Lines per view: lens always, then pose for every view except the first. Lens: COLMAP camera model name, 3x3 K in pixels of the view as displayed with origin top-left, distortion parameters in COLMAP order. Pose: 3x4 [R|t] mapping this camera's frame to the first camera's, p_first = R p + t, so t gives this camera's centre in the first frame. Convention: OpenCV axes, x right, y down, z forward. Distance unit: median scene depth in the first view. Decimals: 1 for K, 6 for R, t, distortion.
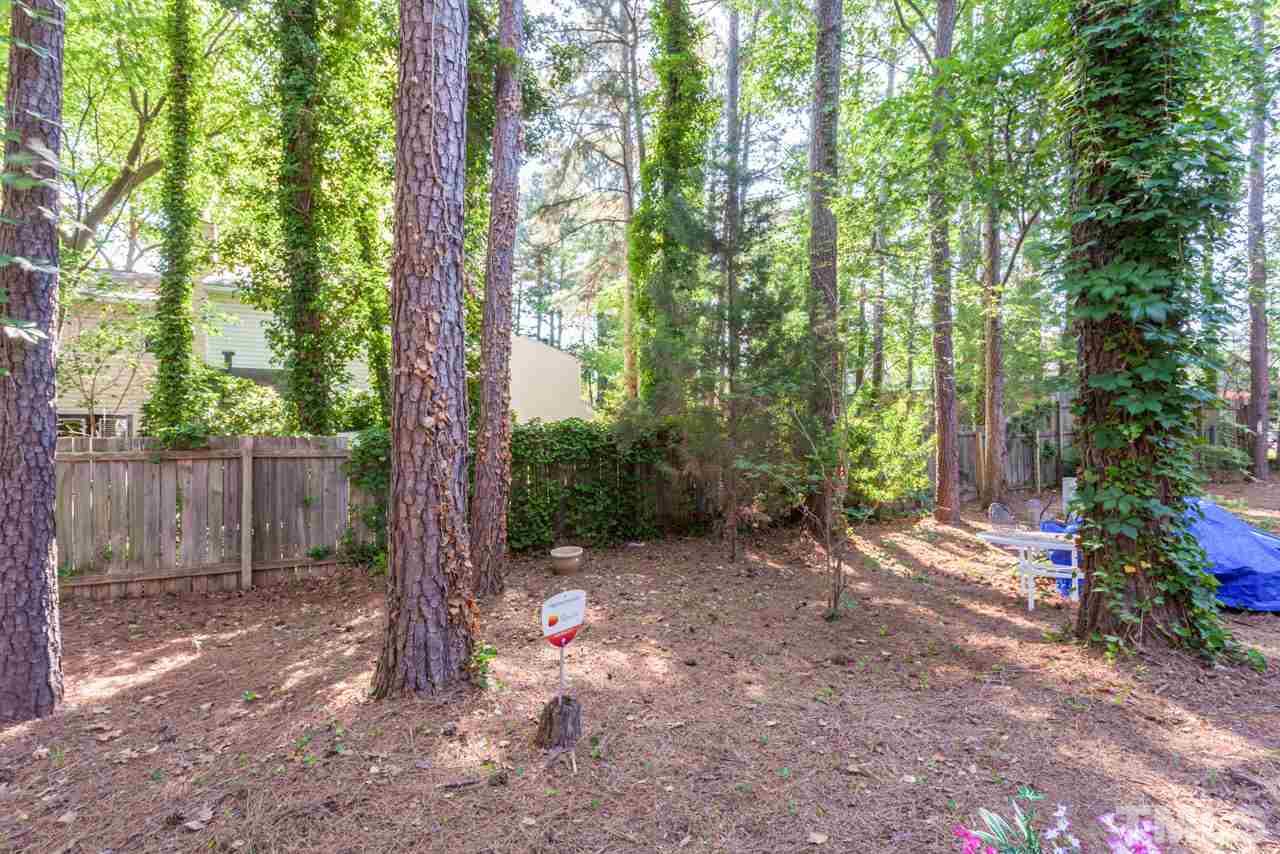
lens RADIAL K [[634.4, 0, 635.9], [0, 634.4, 433.8], [0, 0, 1]] dist [0.010736, 0.001508]
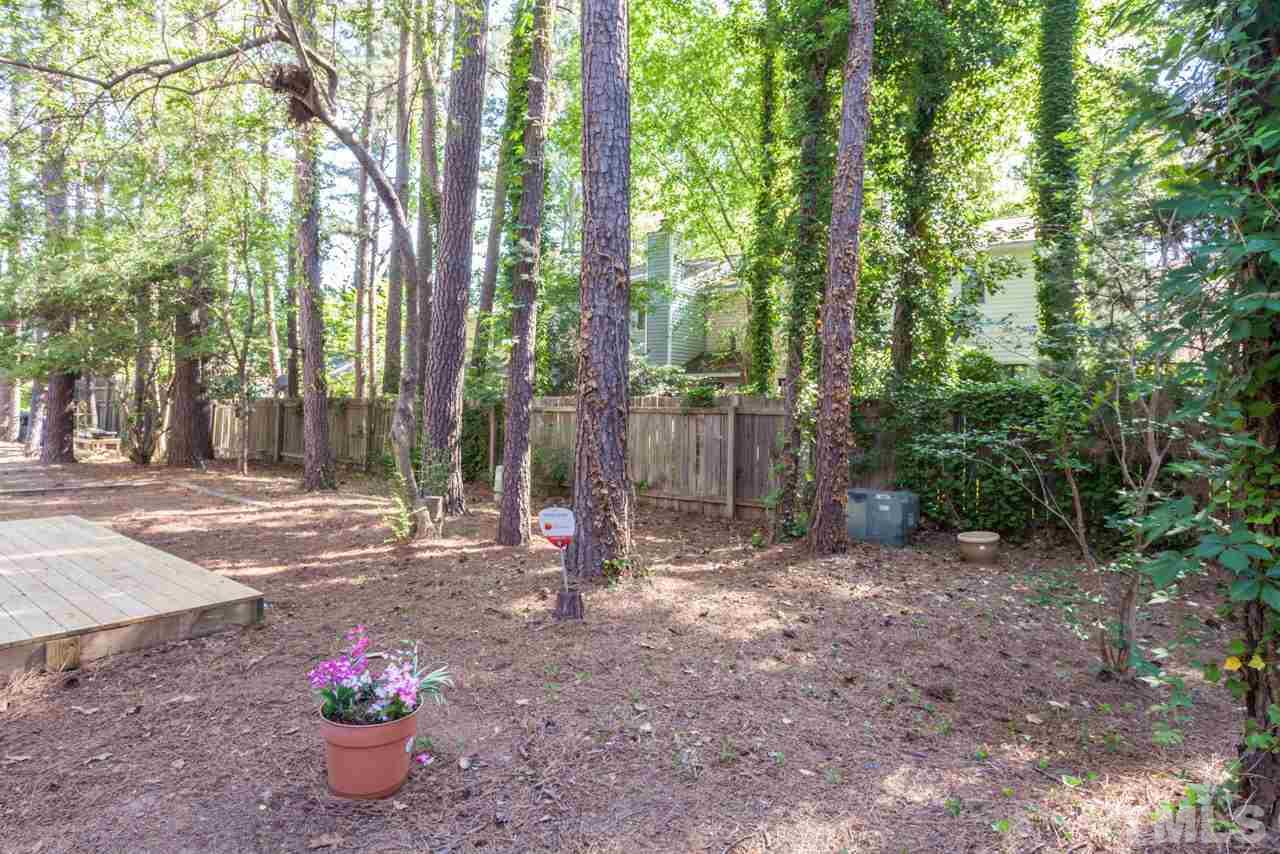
lens RADIAL K [[735.5, 0, 633.3], [0, 735.5, 367.3], [0, 0, 1]] dist [0.009810, 0.001289]
pose [[0.458012, -0.032624, -0.888347, 1.094089], [-0.000238, 0.999322, -0.036822, -0.002611], [0.888946, 0.017076, 0.457694, 0.303917]]
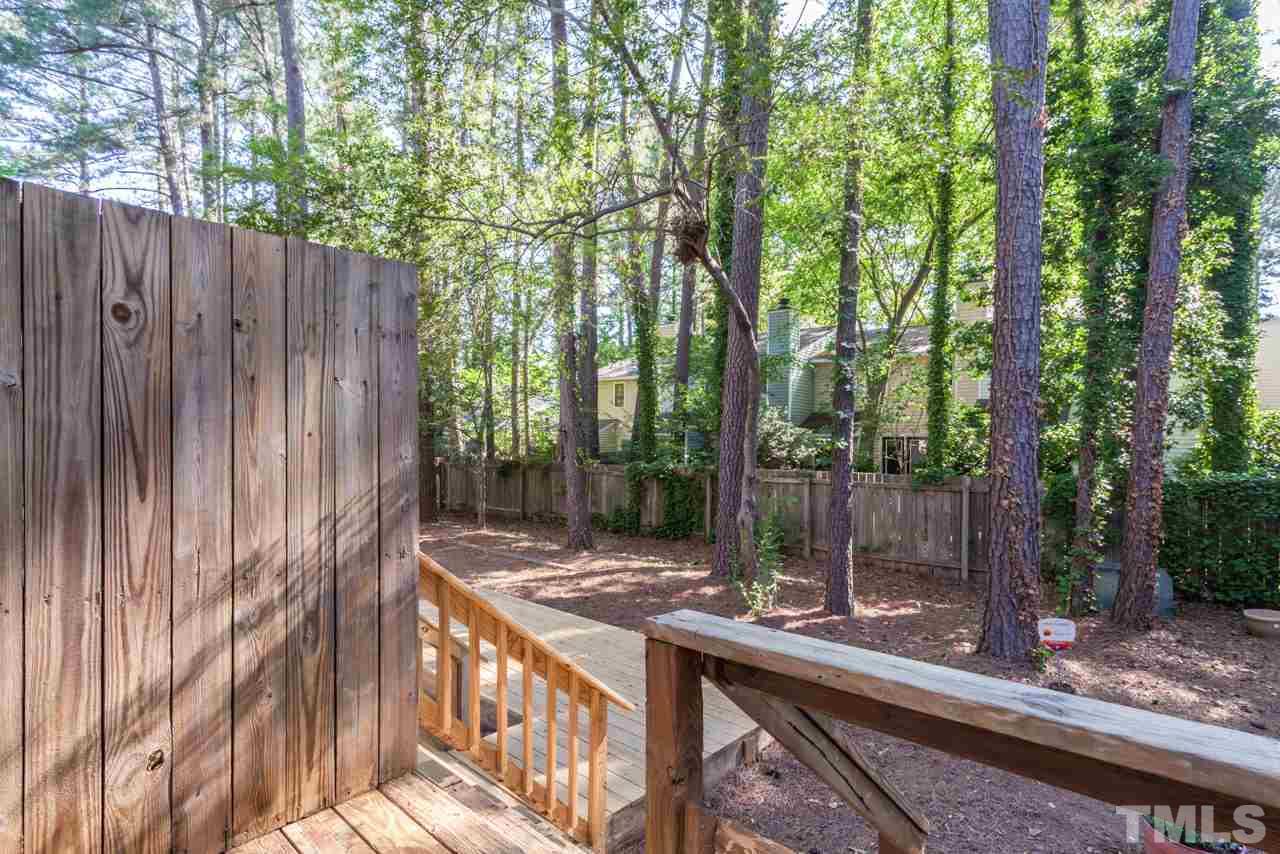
lens RADIAL K [[634.4, 0, 642.8], [0, 634.4, 438.1], [0, 0, 1]] dist [0.010736, 0.001508]
pose [[0.430124, 0.010096, -0.902713, 0.722019], [0.001426, 0.999929, 0.011863, -0.194159], [0.902769, -0.006390, 0.430079, -0.554441]]
